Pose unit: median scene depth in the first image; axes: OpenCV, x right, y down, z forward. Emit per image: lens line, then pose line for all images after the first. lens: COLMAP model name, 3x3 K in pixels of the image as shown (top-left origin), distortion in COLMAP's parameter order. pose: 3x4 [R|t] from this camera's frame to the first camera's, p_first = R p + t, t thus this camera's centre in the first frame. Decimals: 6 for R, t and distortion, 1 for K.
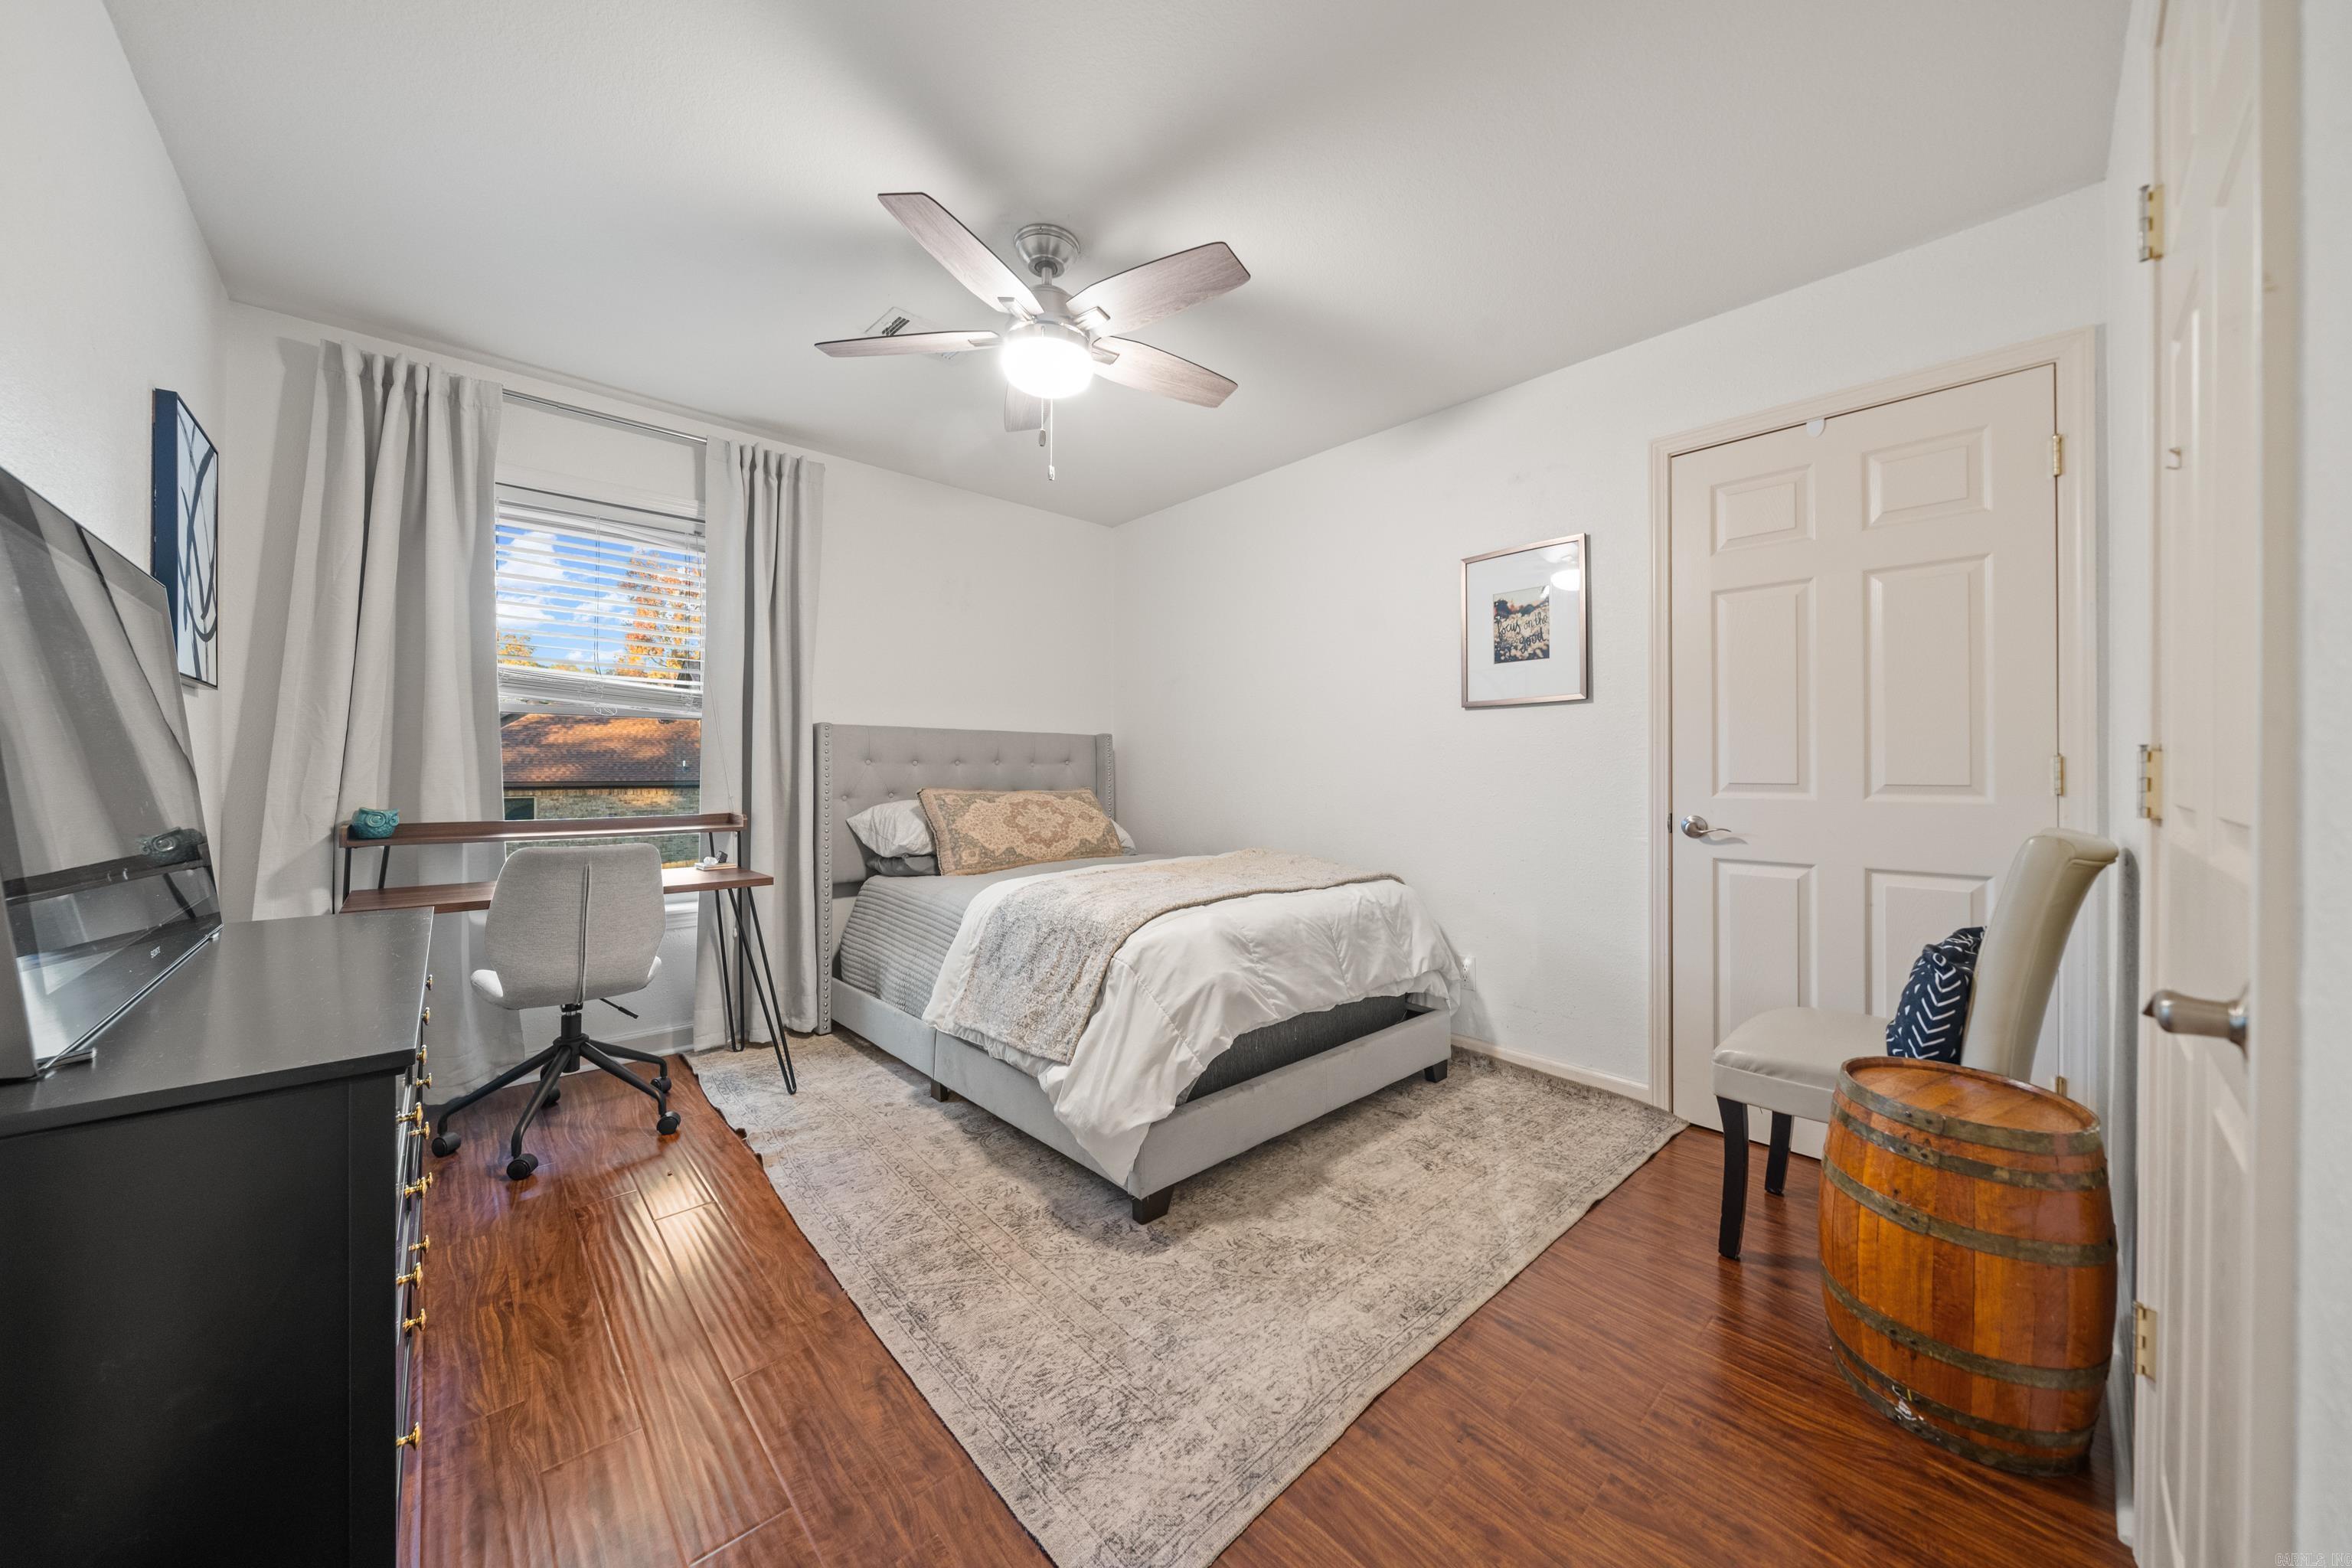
lens RADIAL K [[816.4, 0, 1155.8], [0, 816.4, 767.3], [0, 0, 1]] dist [-0.008101, 0.000645]
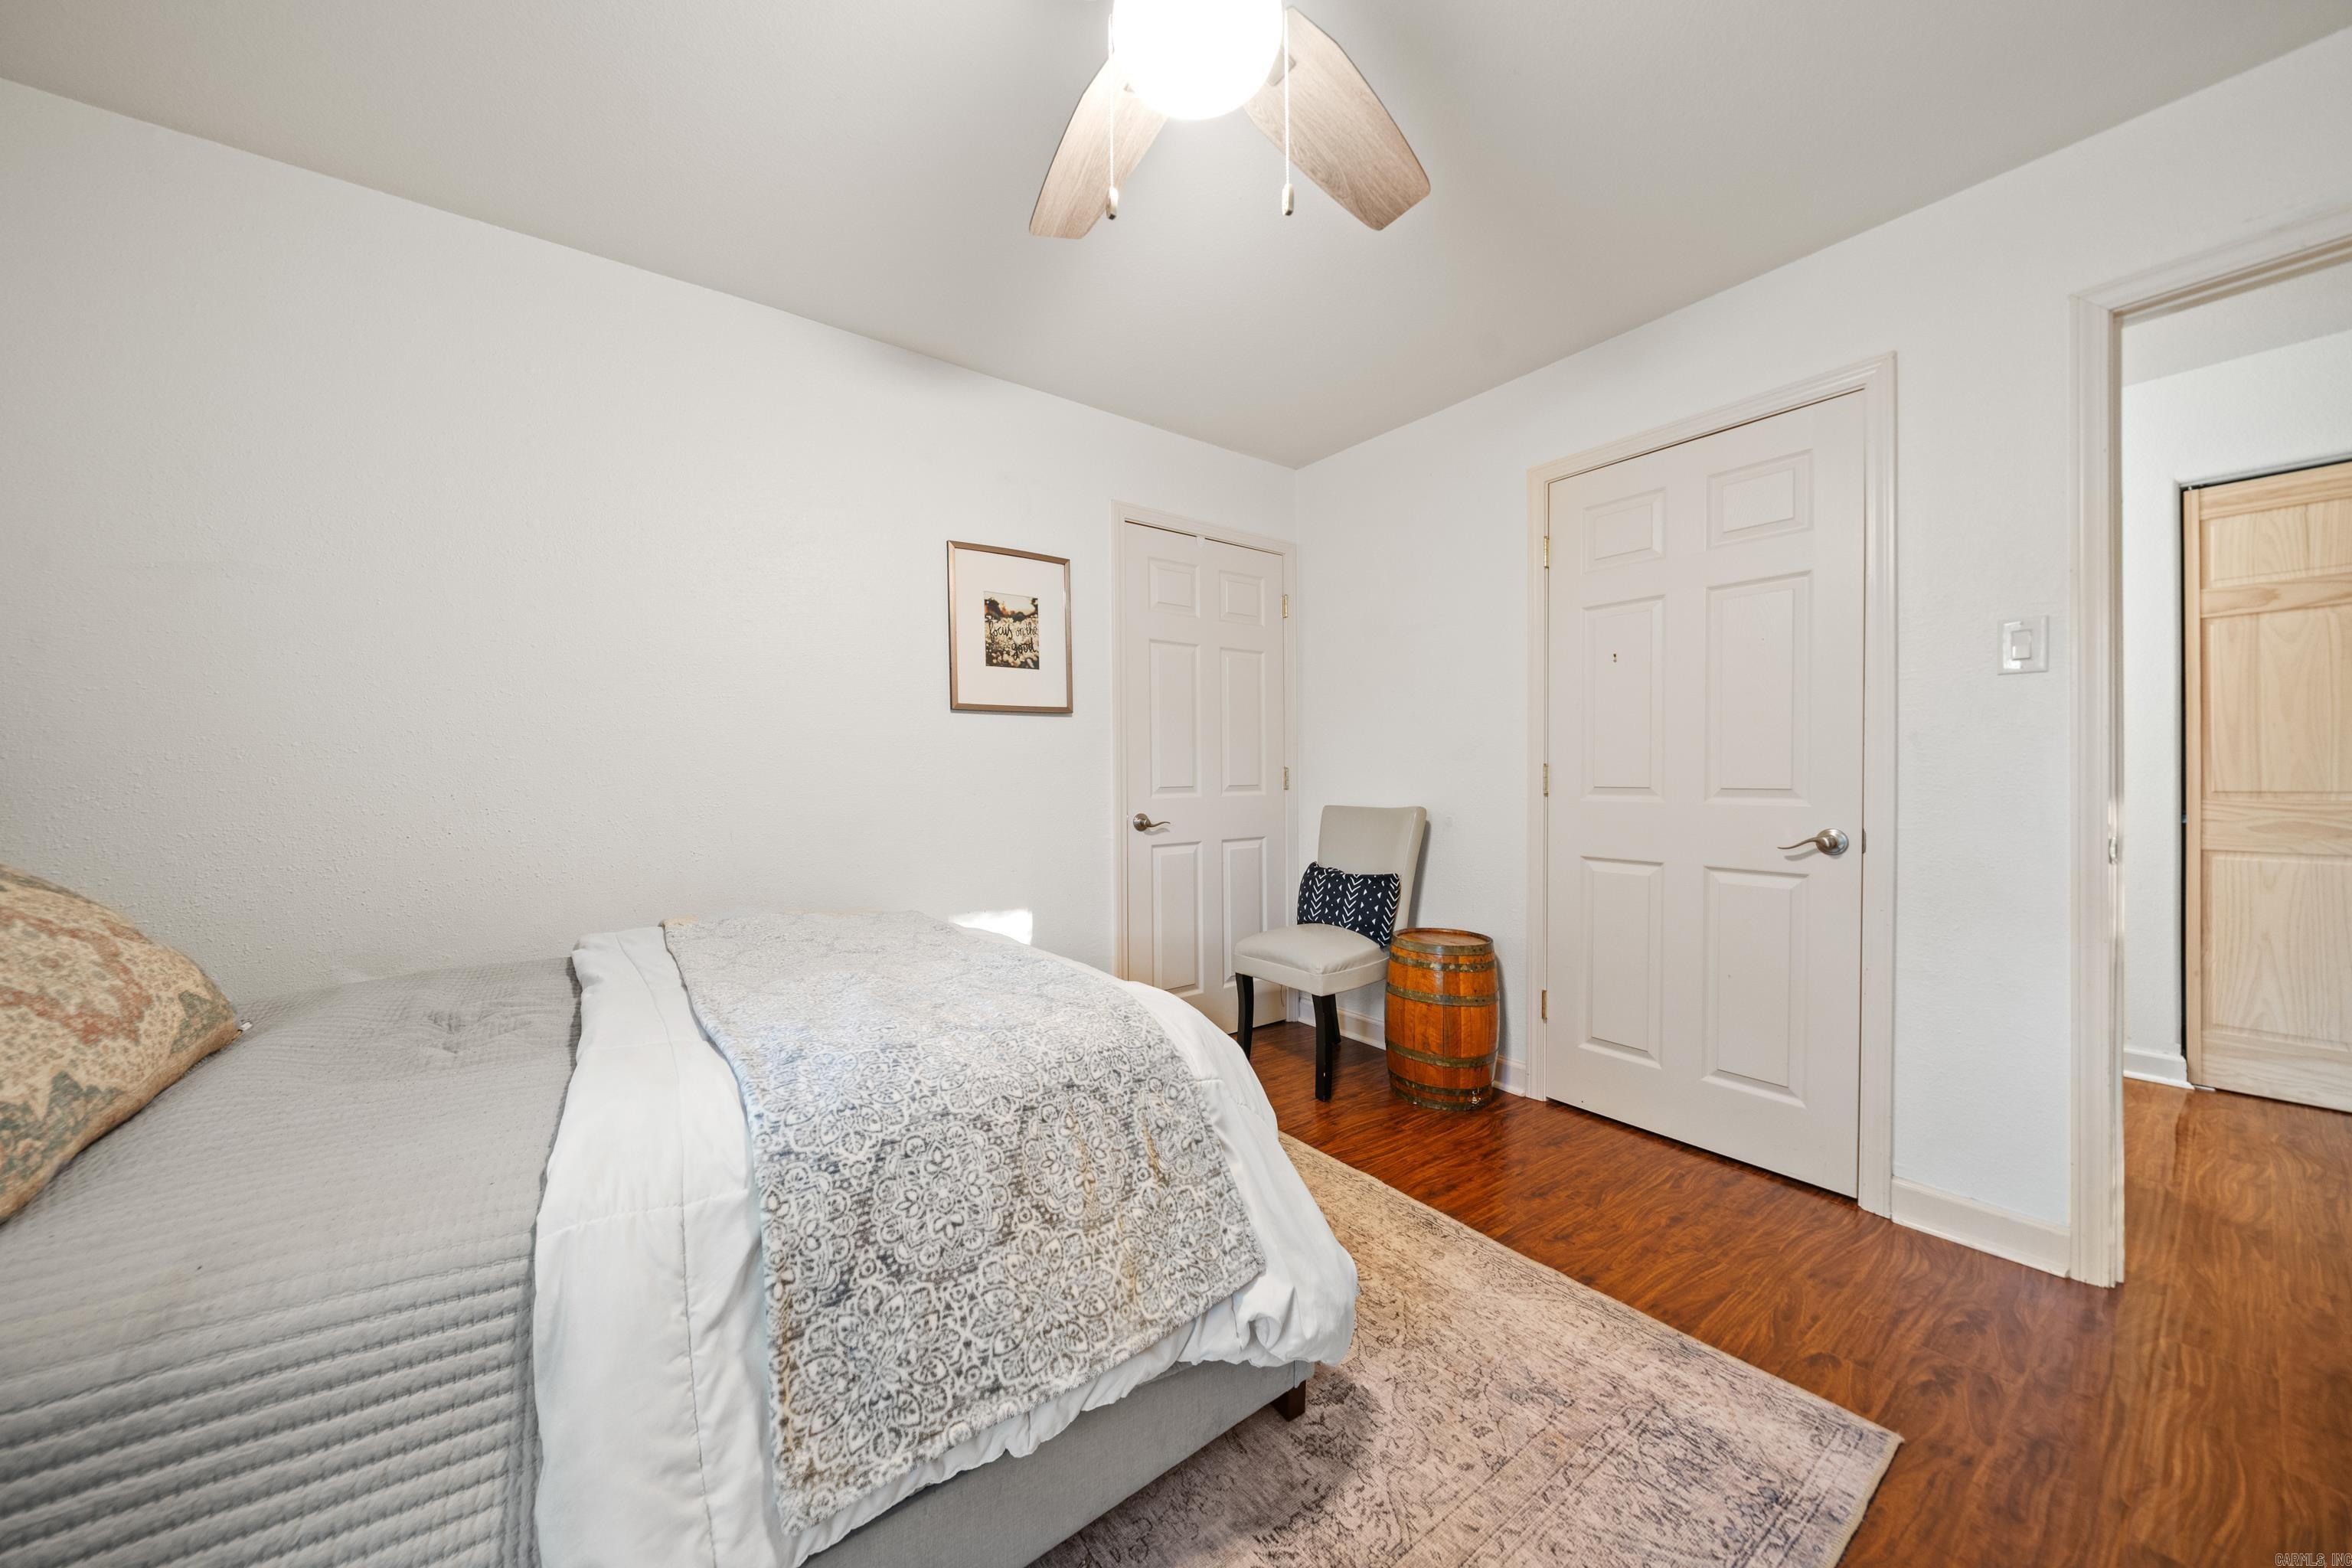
lens RADIAL K [[816.4, 0, 1159.6], [0, 816.4, 782.6], [0, 0, 1]] dist [-0.008101, 0.000645]
pose [[0.087167, -0.013323, 0.996105, -0.598942], [0.007772, 0.999889, 0.012693, -0.004039], [-0.996163, 0.006635, 0.087261, 0.862588]]
